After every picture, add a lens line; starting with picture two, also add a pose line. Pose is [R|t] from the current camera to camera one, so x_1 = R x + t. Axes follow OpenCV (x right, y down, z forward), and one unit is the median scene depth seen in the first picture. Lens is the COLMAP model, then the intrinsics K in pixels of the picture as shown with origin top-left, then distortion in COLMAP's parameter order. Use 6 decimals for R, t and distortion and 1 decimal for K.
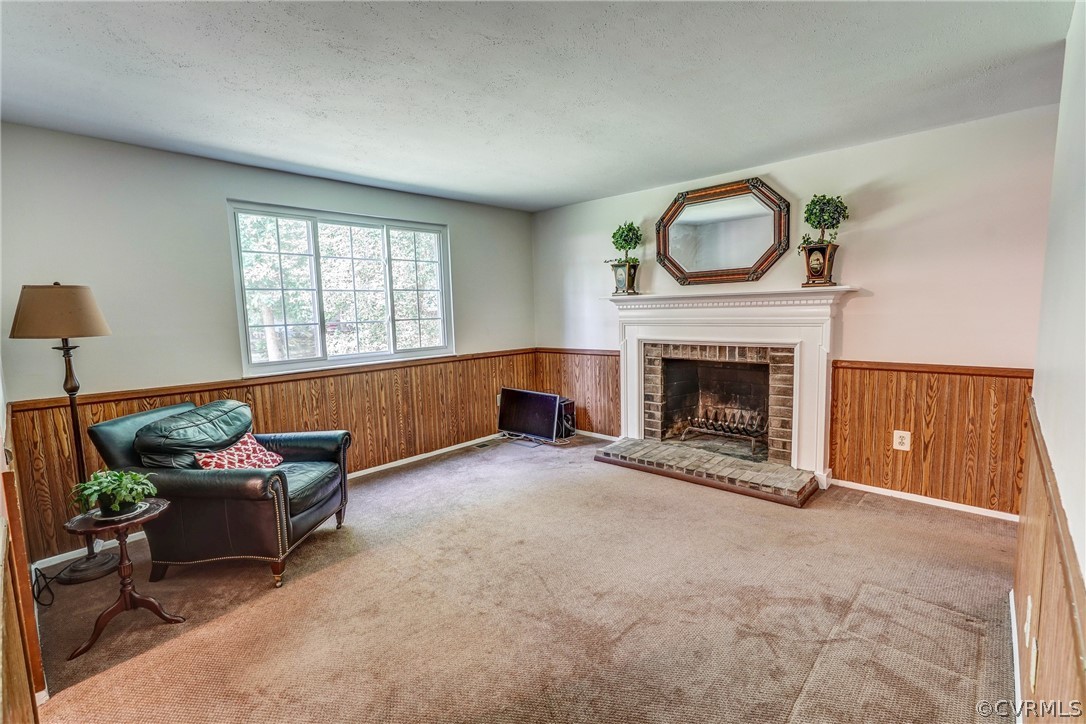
lens RADIAL K [[500.8, 0, 541.6], [0, 500.8, 354.1], [0, 0, 1]] dist [0.001201, 0.006449]
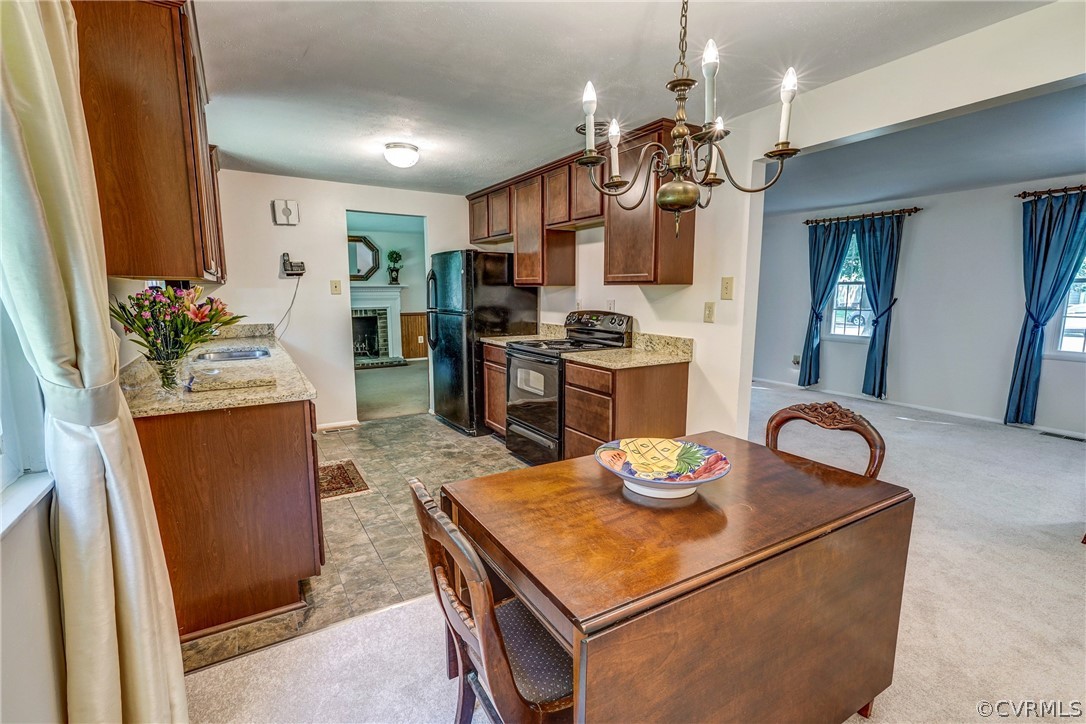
lens RADIAL K [[500.8, 0, 532.3], [0, 500.8, 365.5], [0, 0, 1]] dist [0.001201, 0.006449]
pose [[0.279107, -0.115470, 0.953292, -1.579571], [0.083936, 0.991878, 0.095569, 0.082700], [-0.956585, 0.053342, 0.286532, -0.366194]]
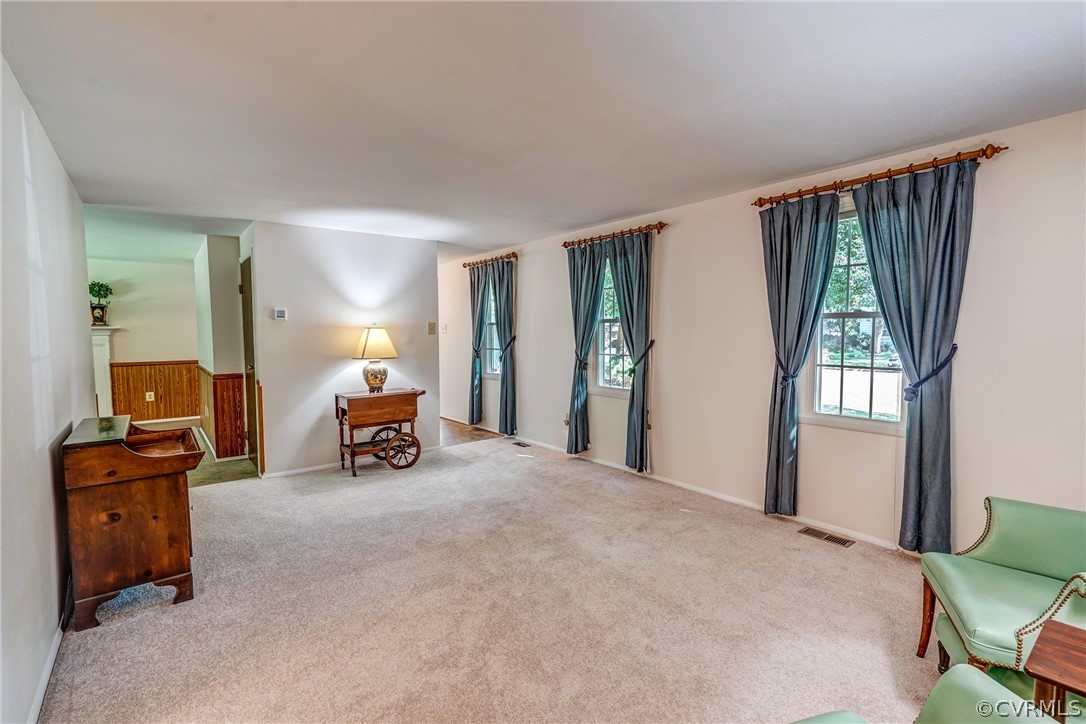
lens RADIAL K [[500.8, 0, 538.0], [0, 500.8, 367.0], [0, 0, 1]] dist [0.001201, 0.006449]
pose [[0.172876, -0.045747, 0.983881, -0.993158], [0.096241, 0.994925, 0.029350, 0.120028], [-0.980230, 0.089616, 0.176402, -0.925727]]
